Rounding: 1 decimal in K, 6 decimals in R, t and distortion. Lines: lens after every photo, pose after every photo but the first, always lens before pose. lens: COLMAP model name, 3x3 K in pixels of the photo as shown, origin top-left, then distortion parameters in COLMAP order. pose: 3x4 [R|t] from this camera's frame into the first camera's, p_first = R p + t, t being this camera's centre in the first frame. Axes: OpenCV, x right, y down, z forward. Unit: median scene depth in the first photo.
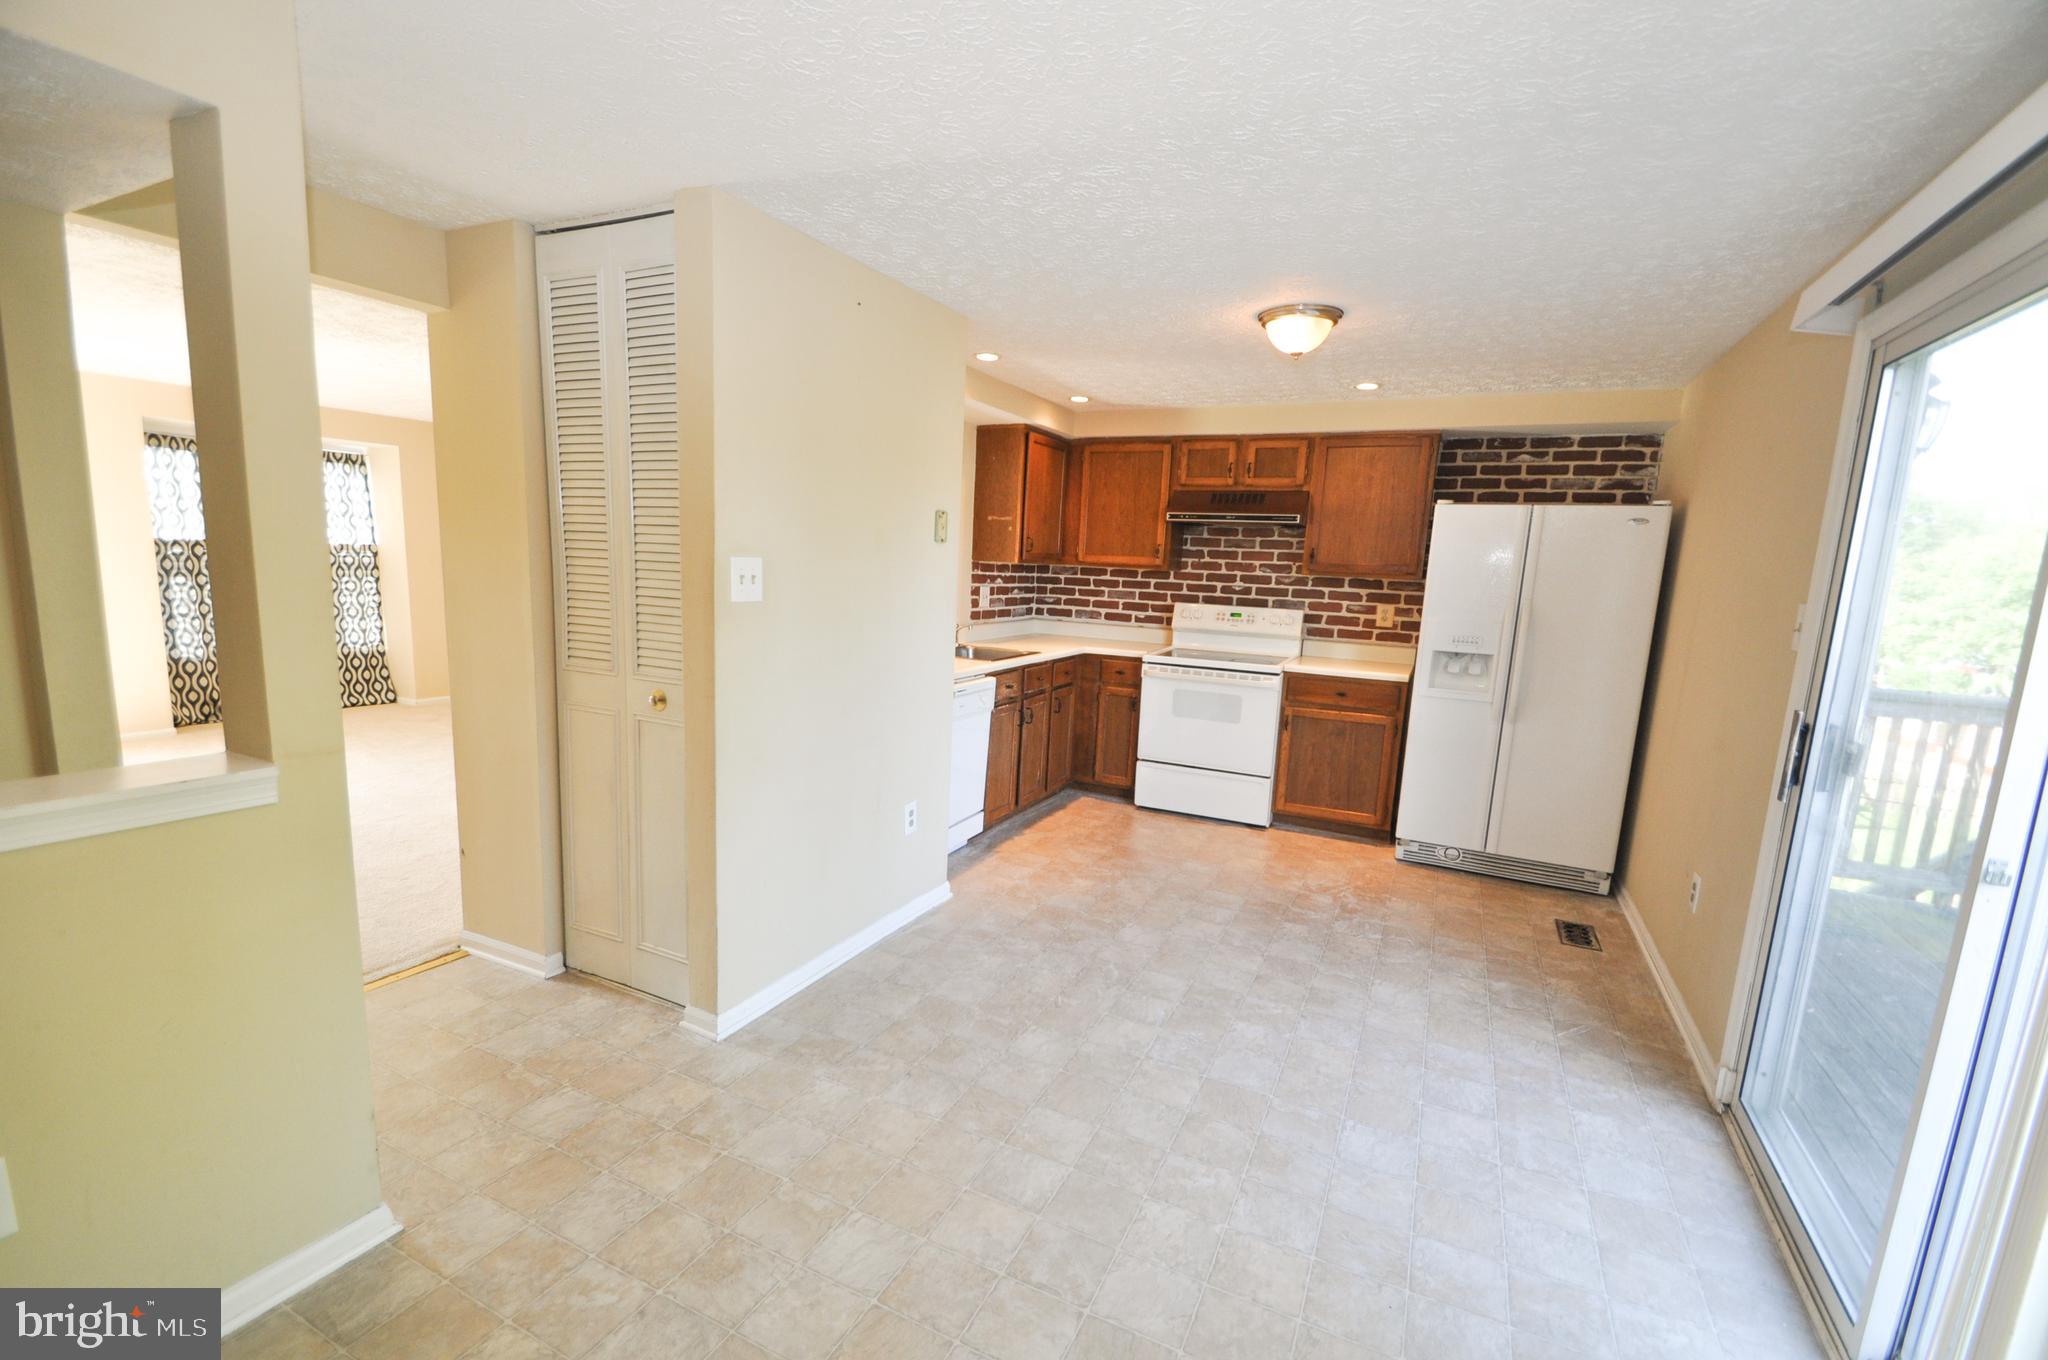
lens RADIAL K [[894.9, 0, 1006.5], [0, 894.9, 714.7], [0, 0, 1]] dist [0.015437, -0.020589]
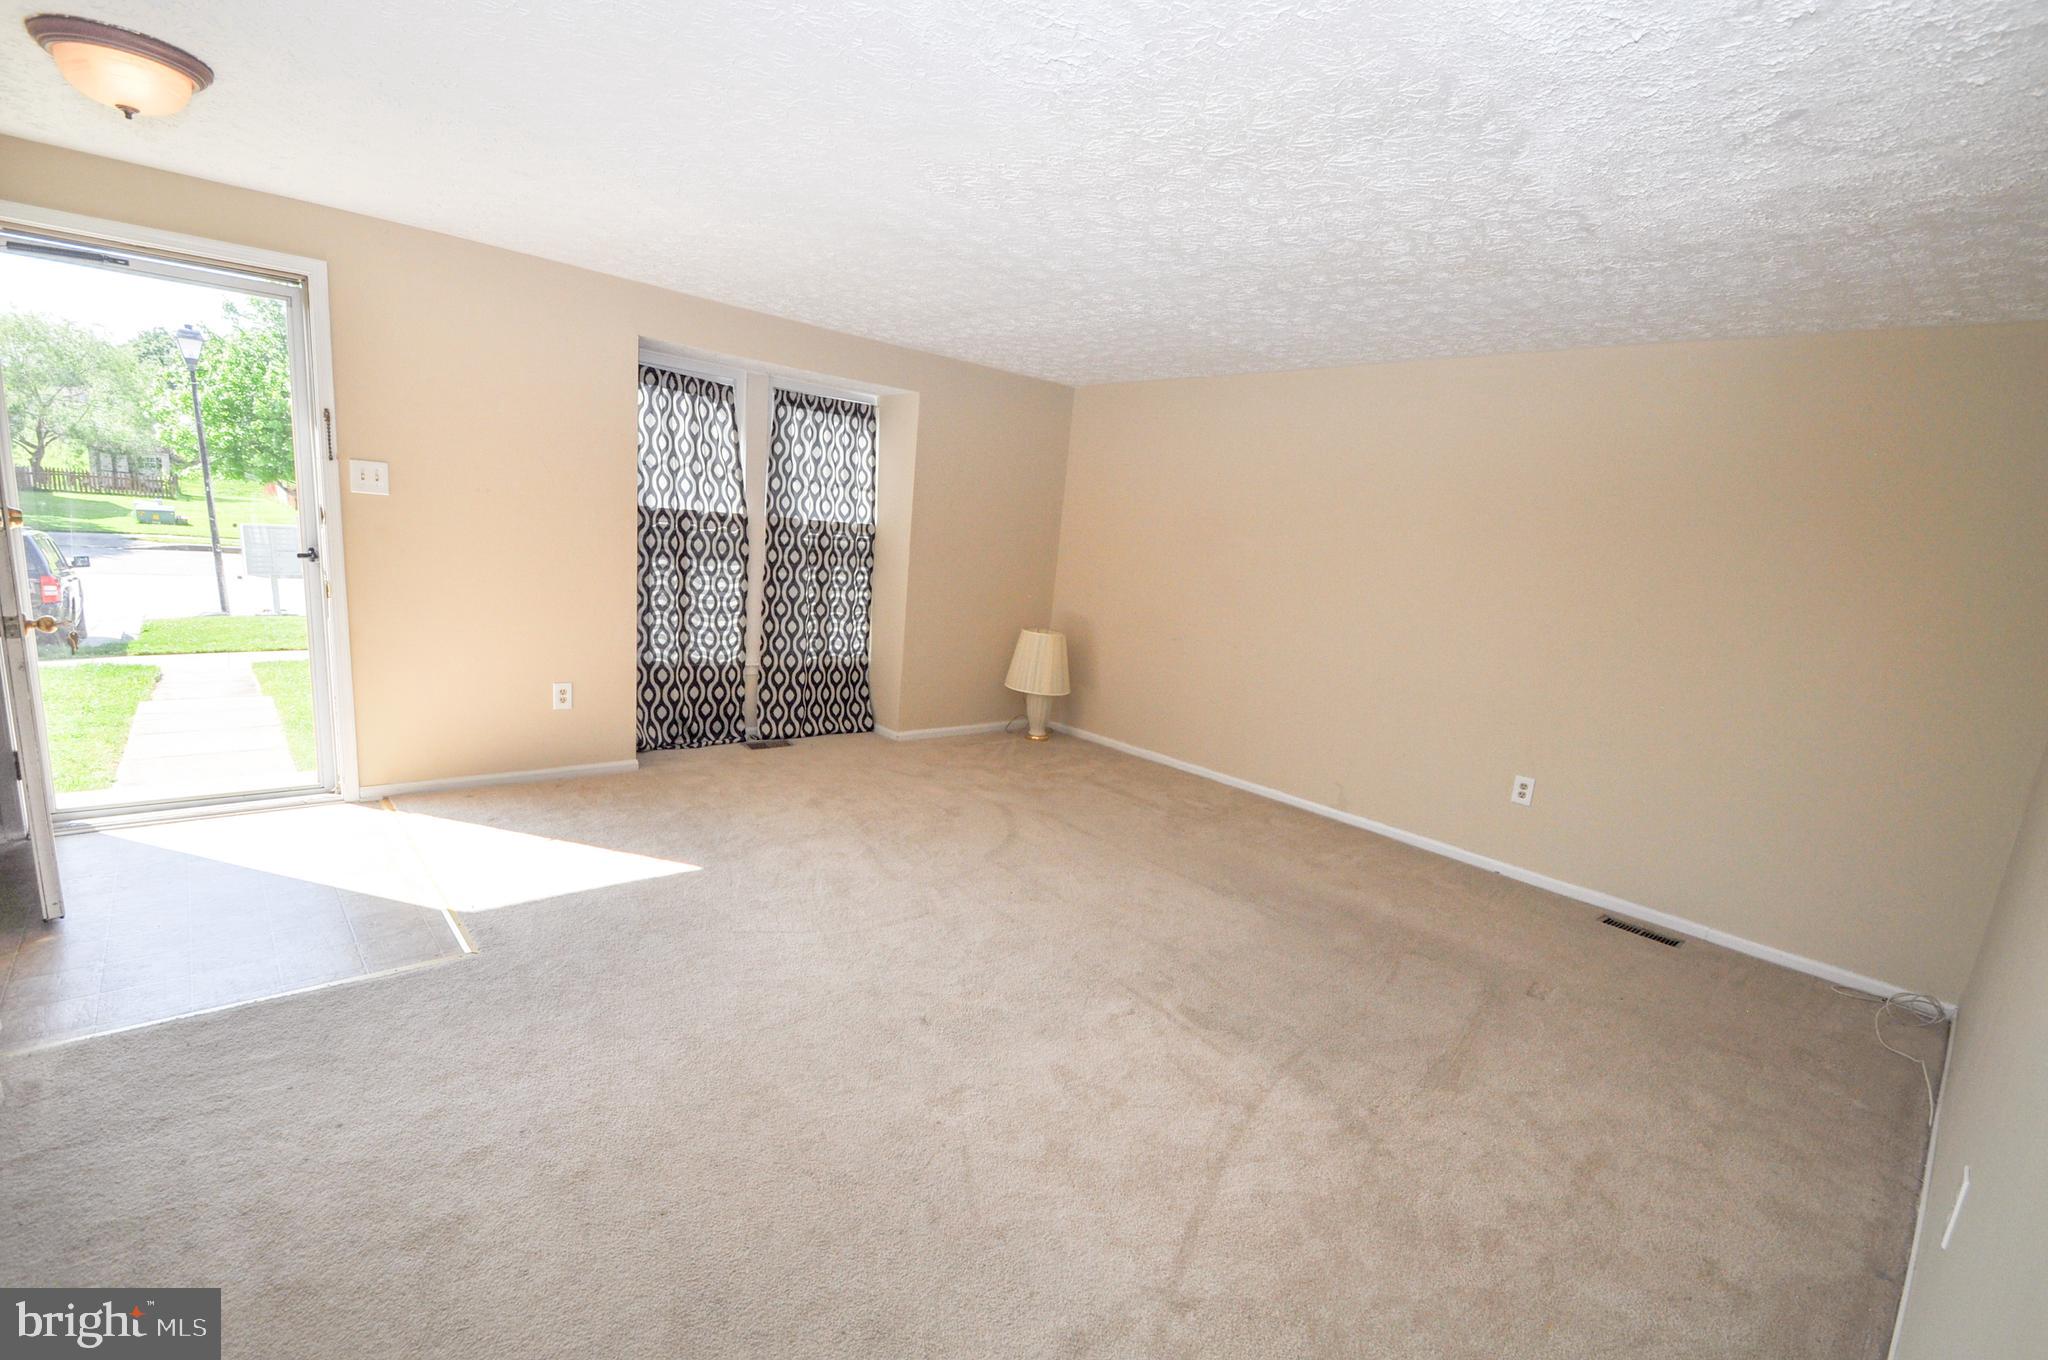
lens RADIAL K [[894.9, 0, 1006.5], [0, 894.9, 714.7], [0, 0, 1]] dist [0.015437, -0.020589]
pose [[0.926813, 0.118386, -0.356374, -0.433198], [-0.112876, 0.992946, 0.036298, -0.098062], [0.358158, 0.006584, 0.933638, 0.463971]]
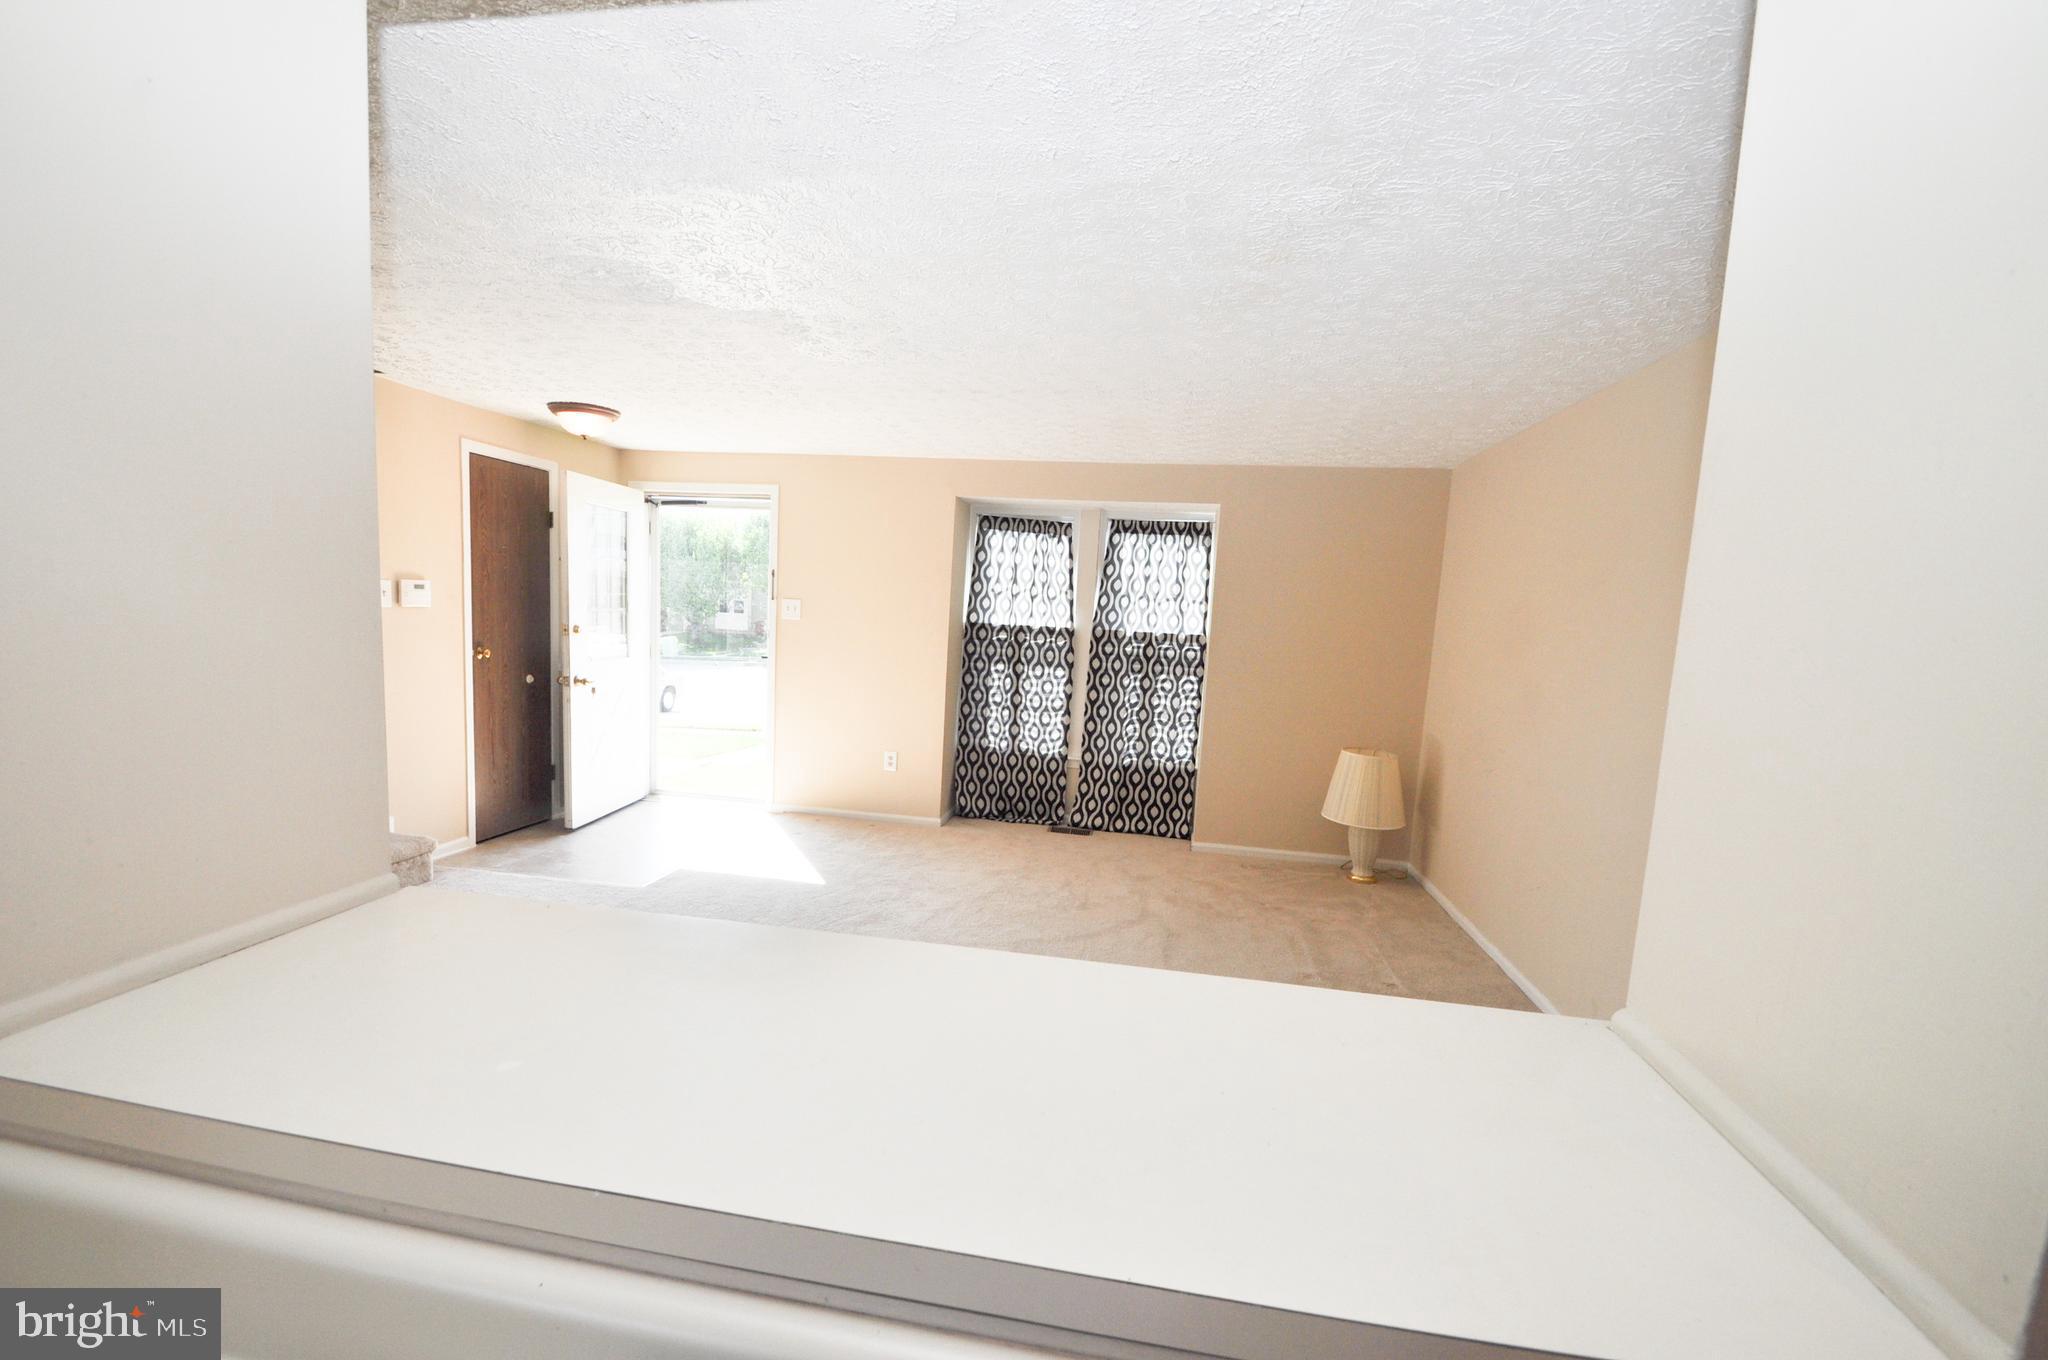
lens RADIAL K [[889.7, 0, 1014.9], [0, 889.7, 718.1], [0, 0, 1]] dist [0.001563, -0.009388]
pose [[0.293025, 0.088905, -0.951962, -0.018787], [-0.199936, 0.979352, 0.029920, -0.154256], [0.934966, 0.181565, 0.304750, 0.878574]]
